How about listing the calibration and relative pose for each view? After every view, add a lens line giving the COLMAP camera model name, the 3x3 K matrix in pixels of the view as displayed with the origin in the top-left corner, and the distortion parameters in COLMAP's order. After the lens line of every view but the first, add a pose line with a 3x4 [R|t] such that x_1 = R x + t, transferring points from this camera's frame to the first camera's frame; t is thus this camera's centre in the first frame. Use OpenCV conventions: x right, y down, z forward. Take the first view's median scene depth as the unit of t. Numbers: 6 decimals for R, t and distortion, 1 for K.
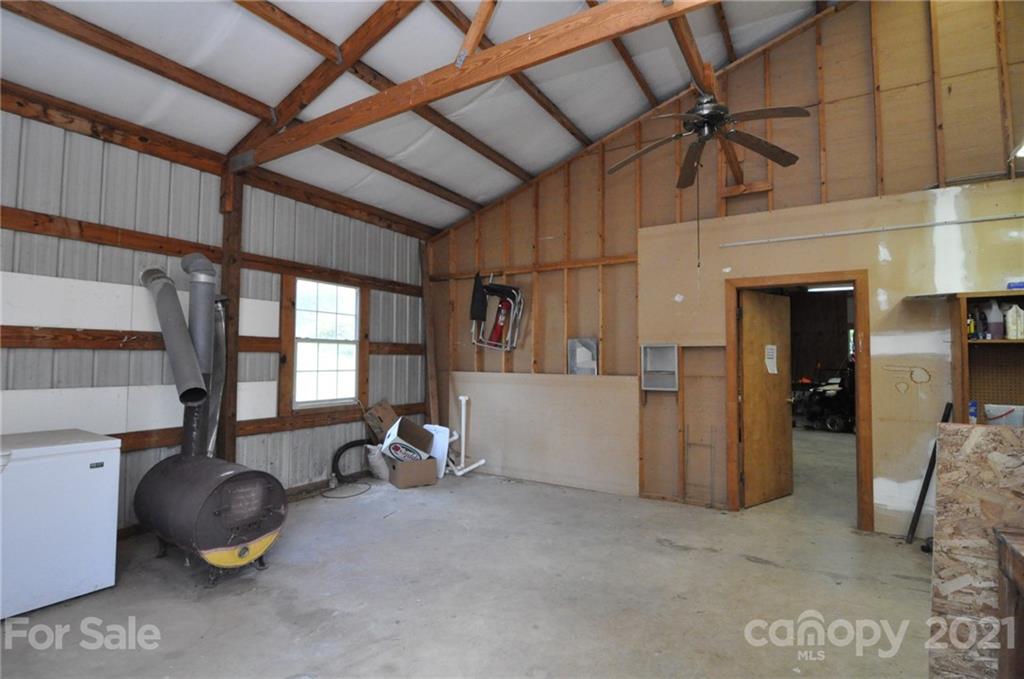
lens RADIAL K [[488.8, 0, 513.8], [0, 488.8, 337.8], [0, 0, 1]] dist [-0.011487, -0.007411]
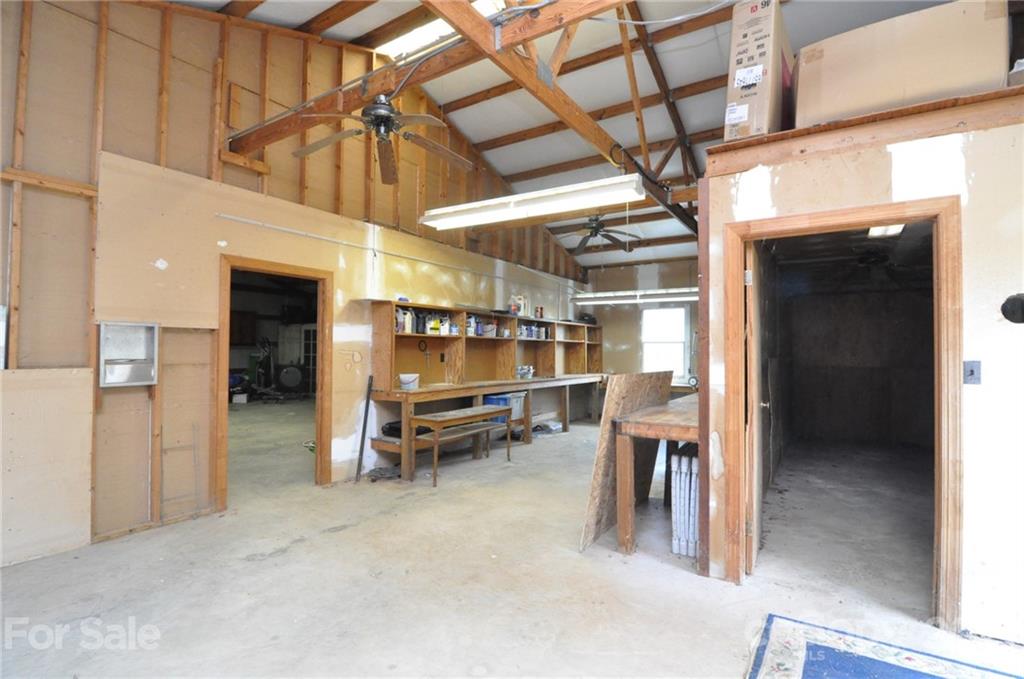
lens RADIAL K [[488.8, 0, 512.3], [0, 488.8, 338.4], [0, 0, 1]] dist [-0.011487, -0.007411]
pose [[0.033492, 0.015249, 0.999323, -0.472126], [-0.052429, 0.998534, -0.013479, 0.019489], [-0.998063, -0.051942, 0.034242, 0.476397]]
